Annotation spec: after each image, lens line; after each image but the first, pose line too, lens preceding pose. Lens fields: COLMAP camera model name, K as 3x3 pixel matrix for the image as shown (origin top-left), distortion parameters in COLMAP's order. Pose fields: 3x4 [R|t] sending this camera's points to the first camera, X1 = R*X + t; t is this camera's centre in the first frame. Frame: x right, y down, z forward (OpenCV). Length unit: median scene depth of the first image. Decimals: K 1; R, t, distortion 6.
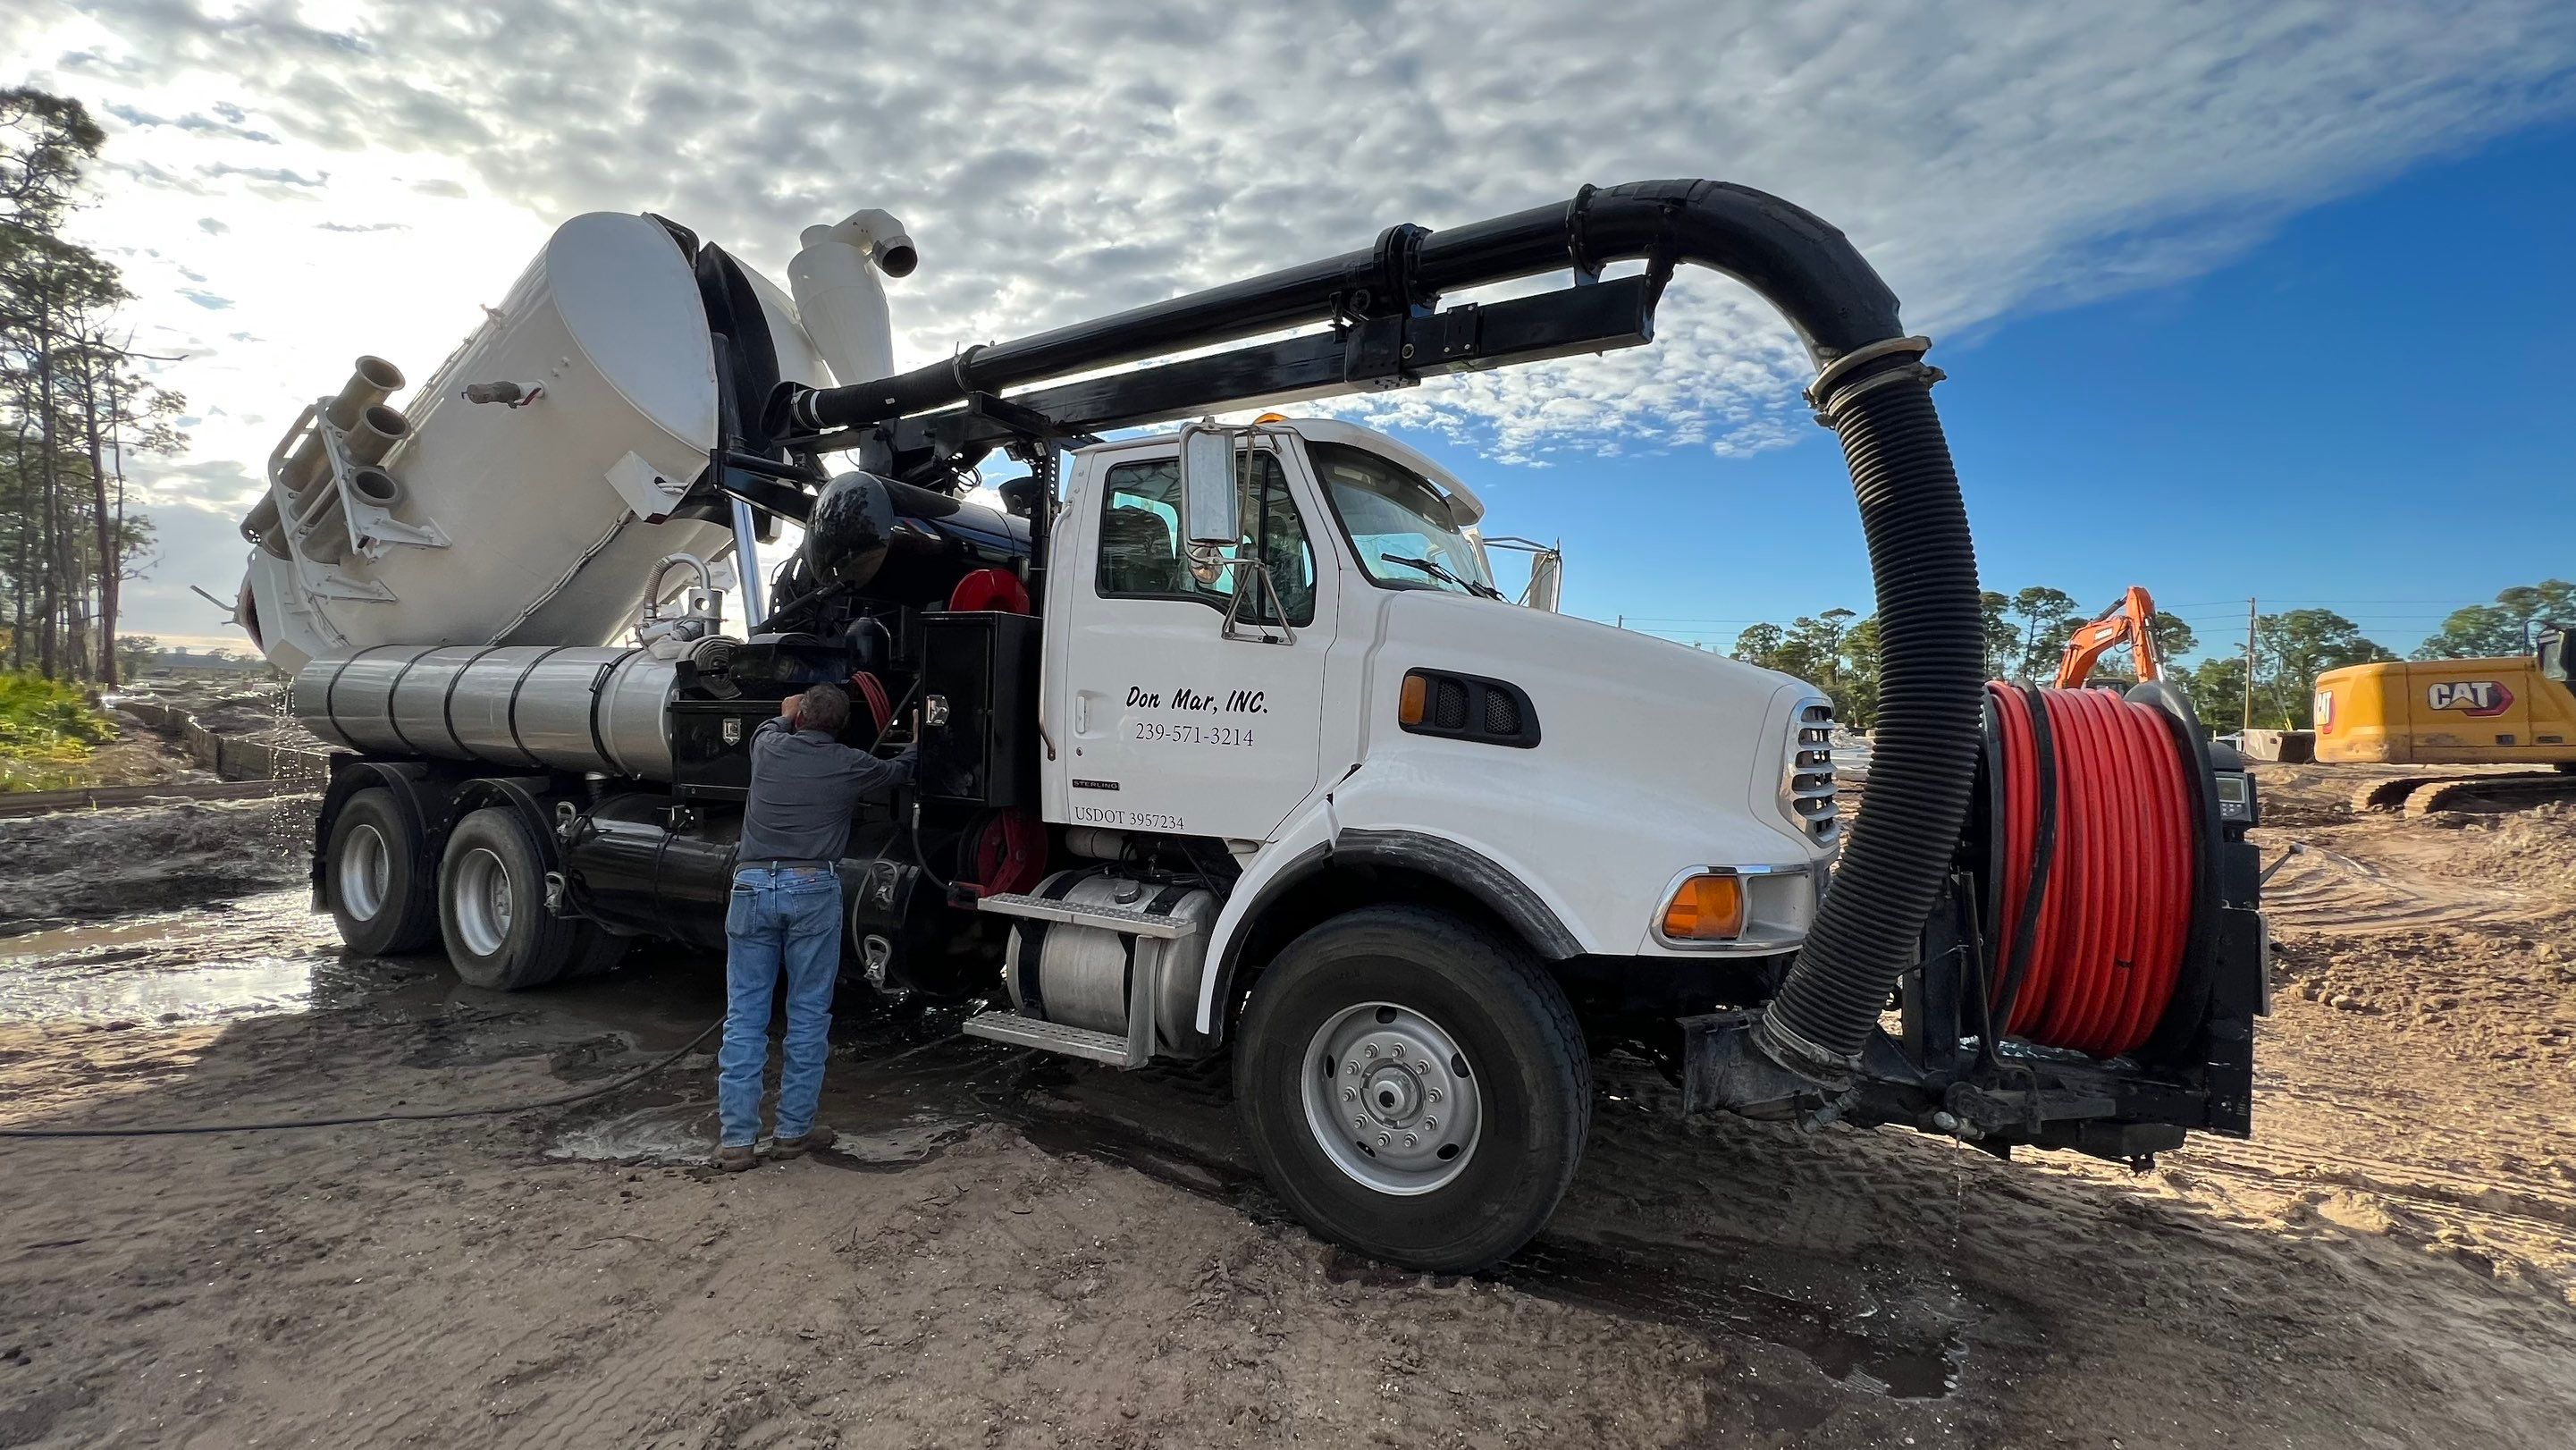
lens RADIAL K [[1016.8, 0, 1277.9], [0, 1016.8, 726.8], [0, 0, 1]] dist [-0.000660, 0.000648]
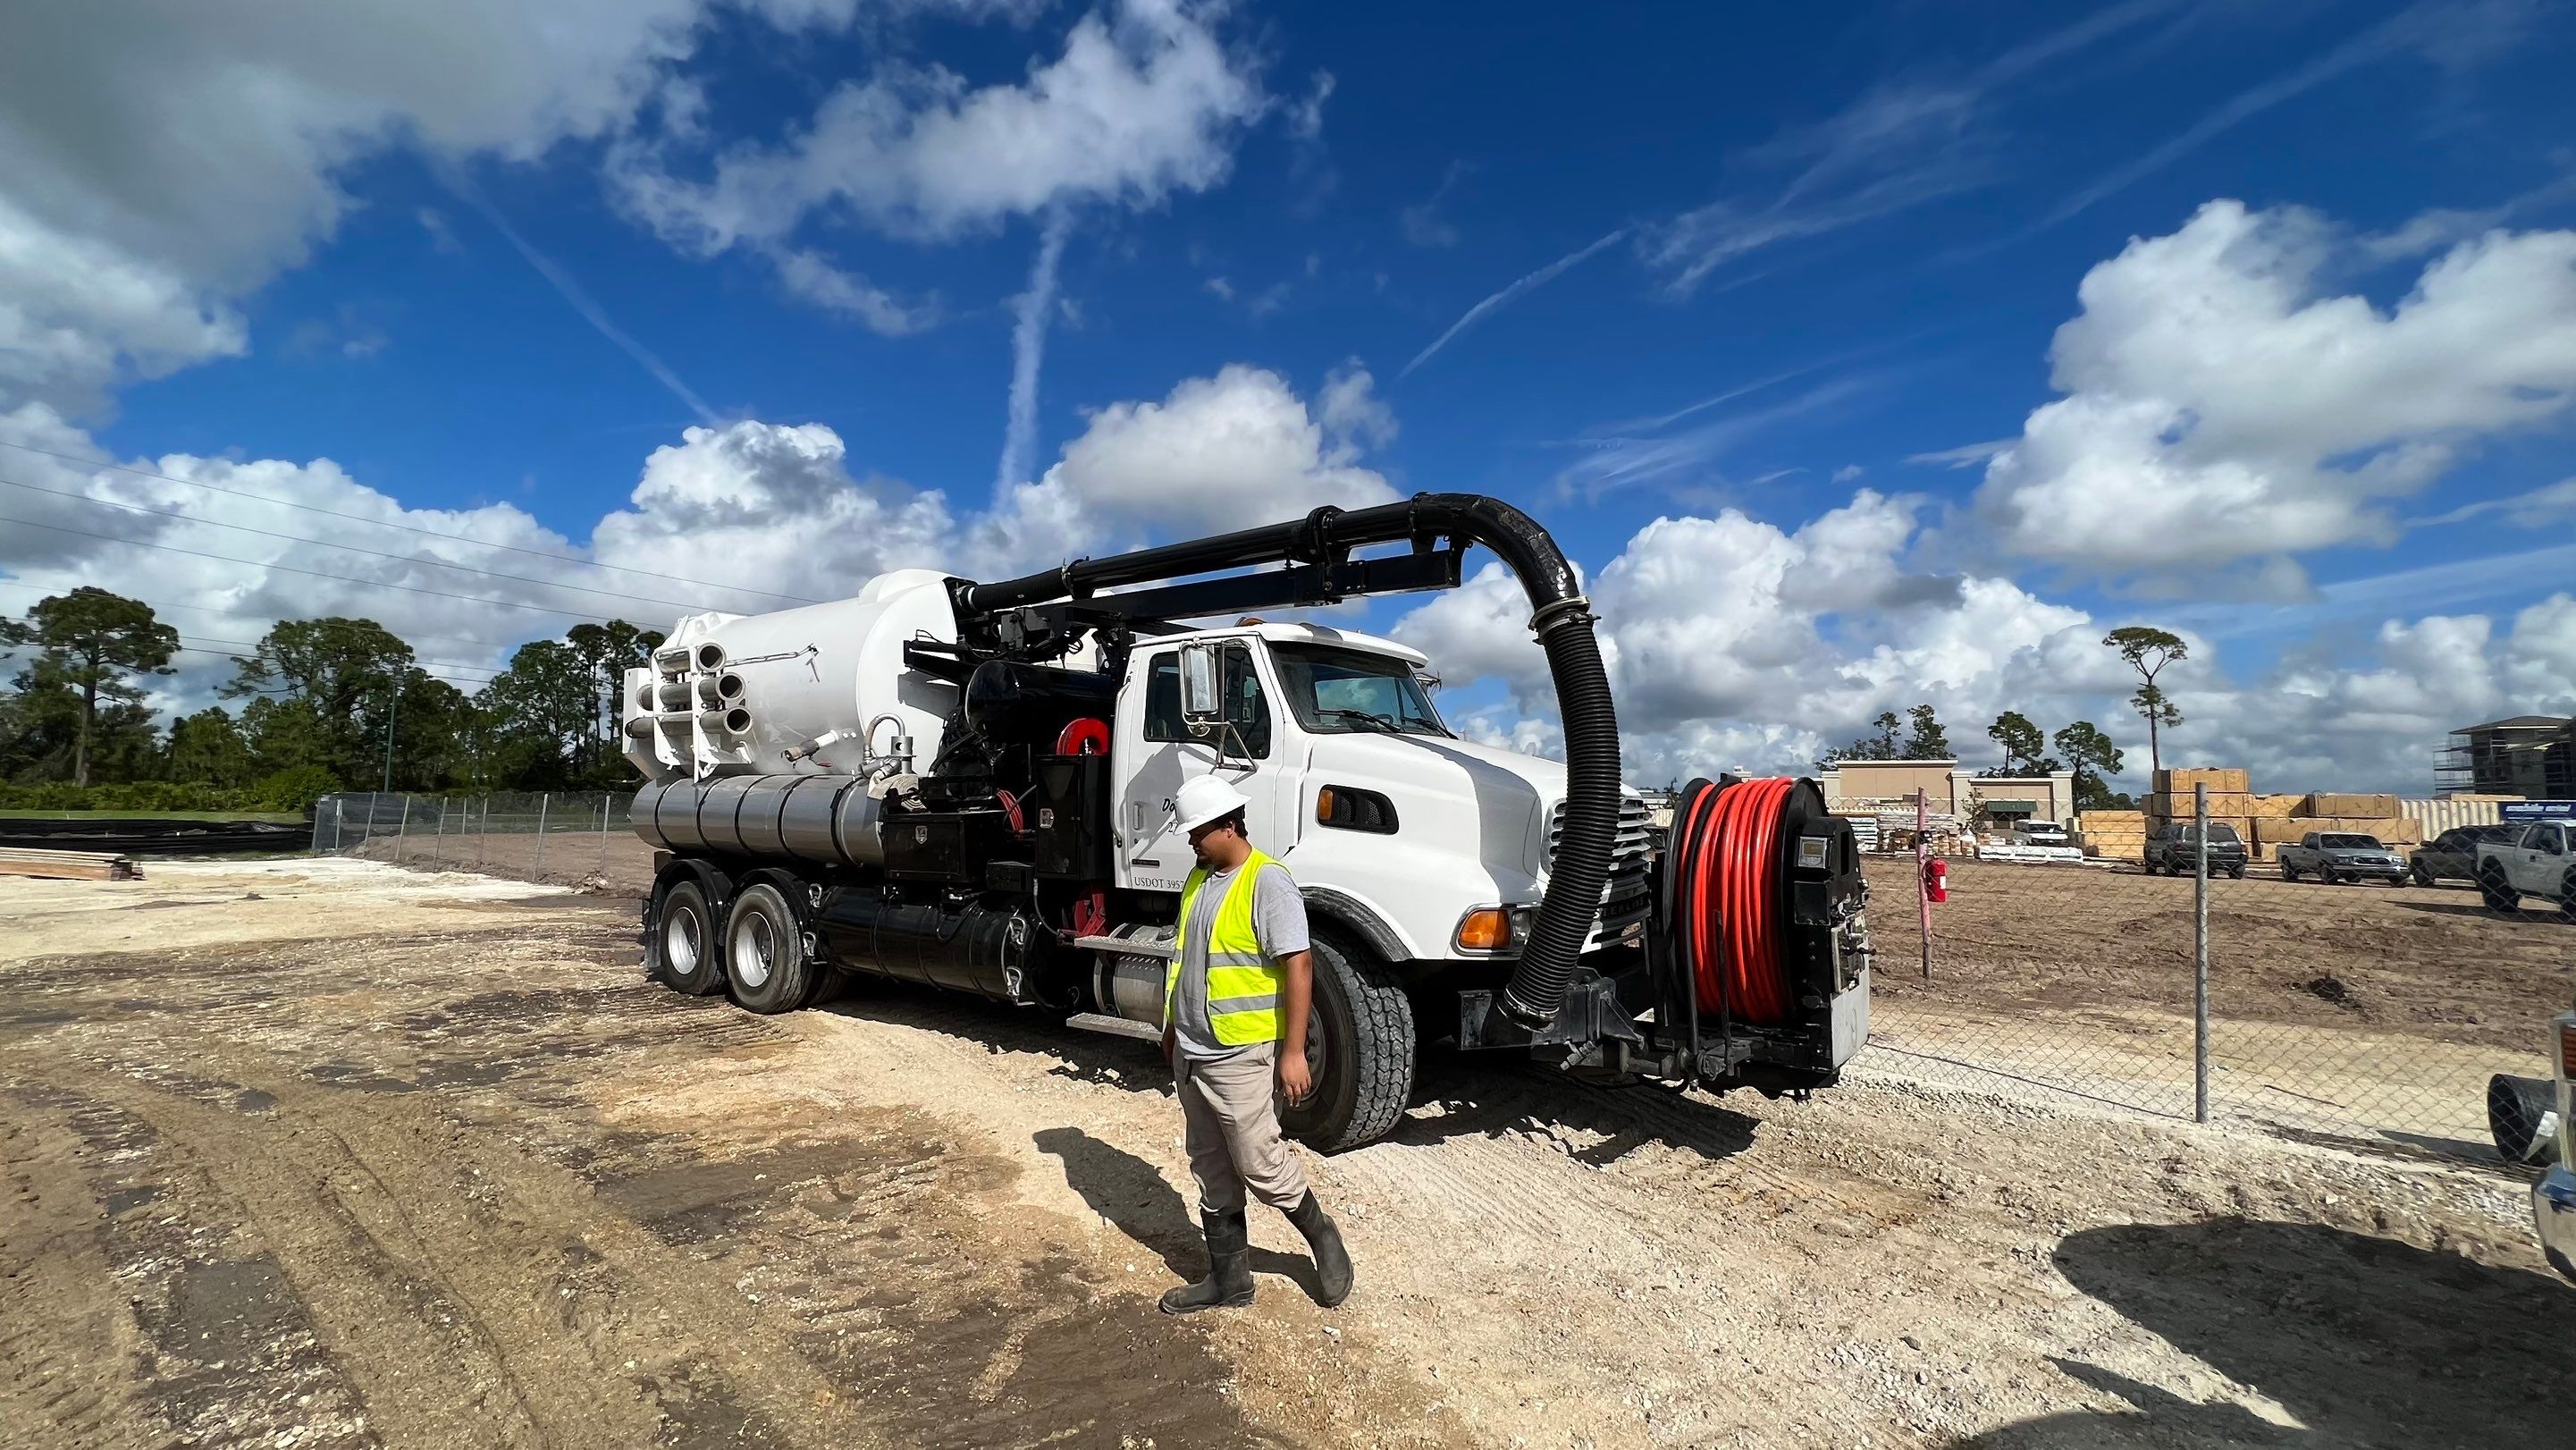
lens RADIAL K [[1027.2, 0, 1292.1], [0, 1027.2, 750.7], [0, 0, 1]] dist [0.008574, -0.007882]
pose [[0.992217, -0.030839, -0.120645, 0.241762], [0.024307, 0.998177, -0.055244, -0.022806], [0.122129, 0.051882, 0.991157, -0.547148]]
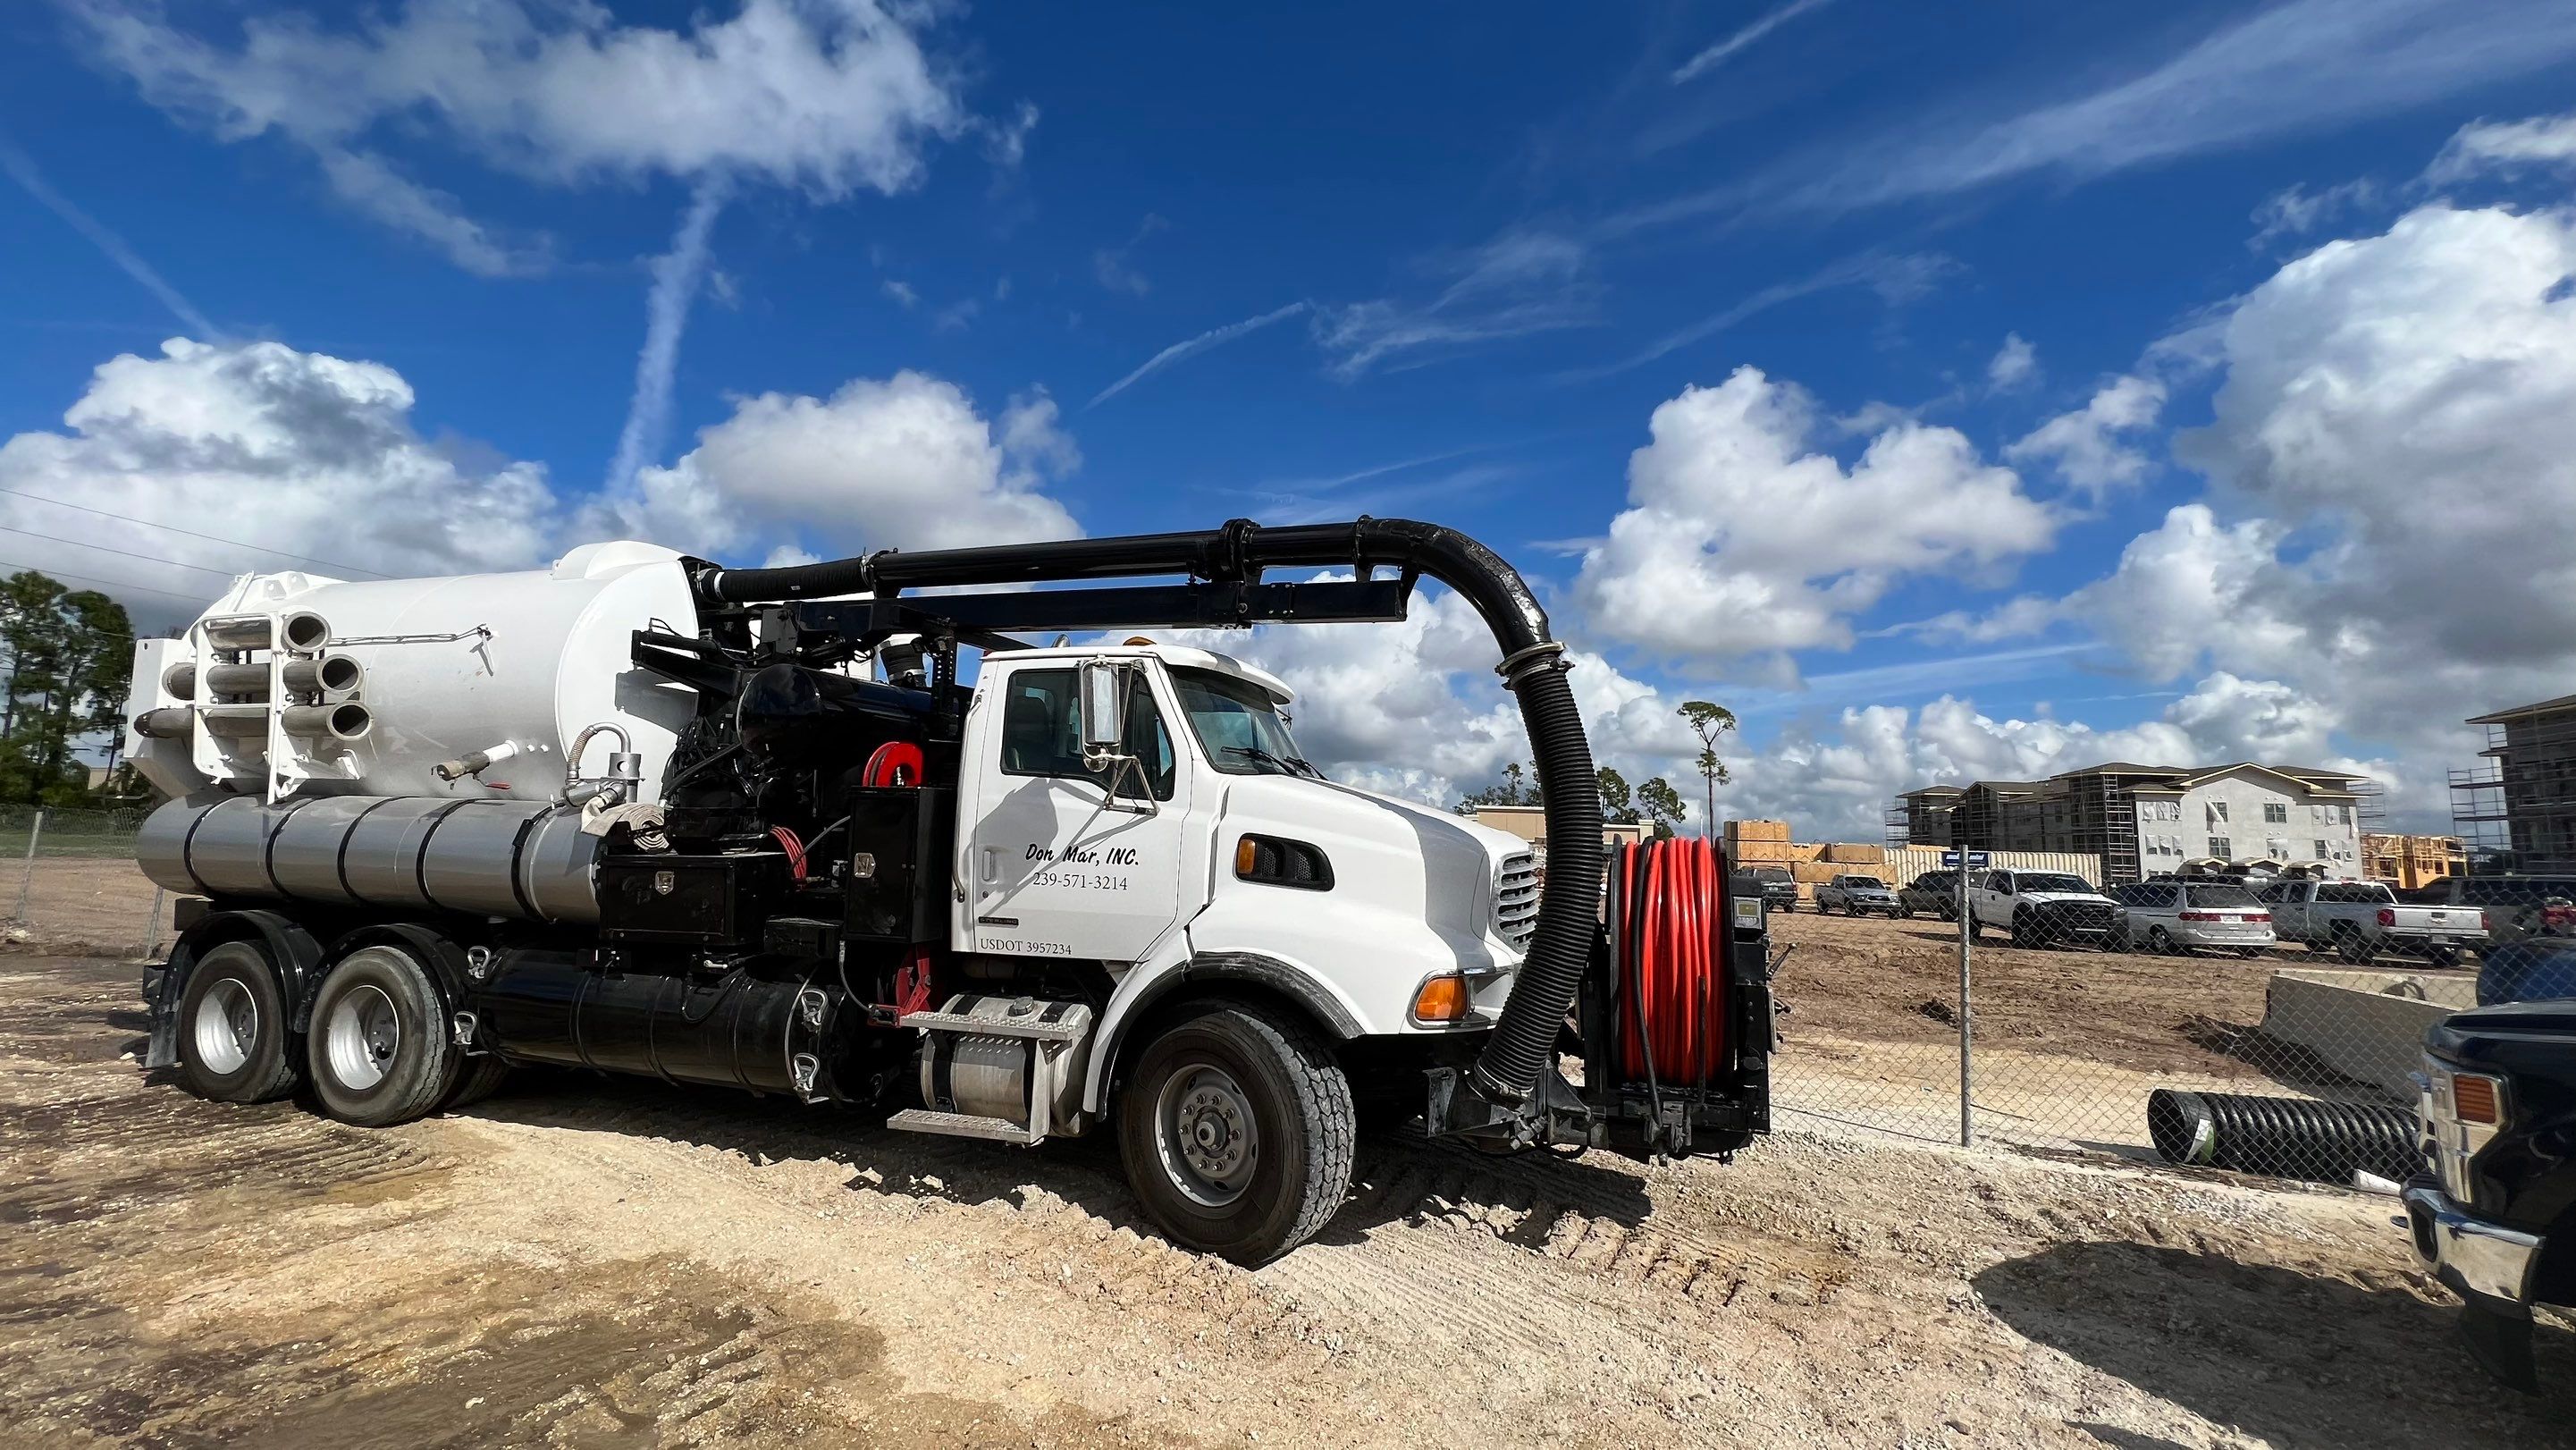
lens RADIAL K [[1021.6, 0, 1284.2], [0, 1021.6, 729.9], [0, 0, 1]] dist [-0.000949, 0.000523]
pose [[0.980364, 0.014108, 0.196689, -0.088846], [0.006270, 0.994703, -0.102600, -0.050830], [-0.197095, 0.101819, 0.975083, -0.365059]]
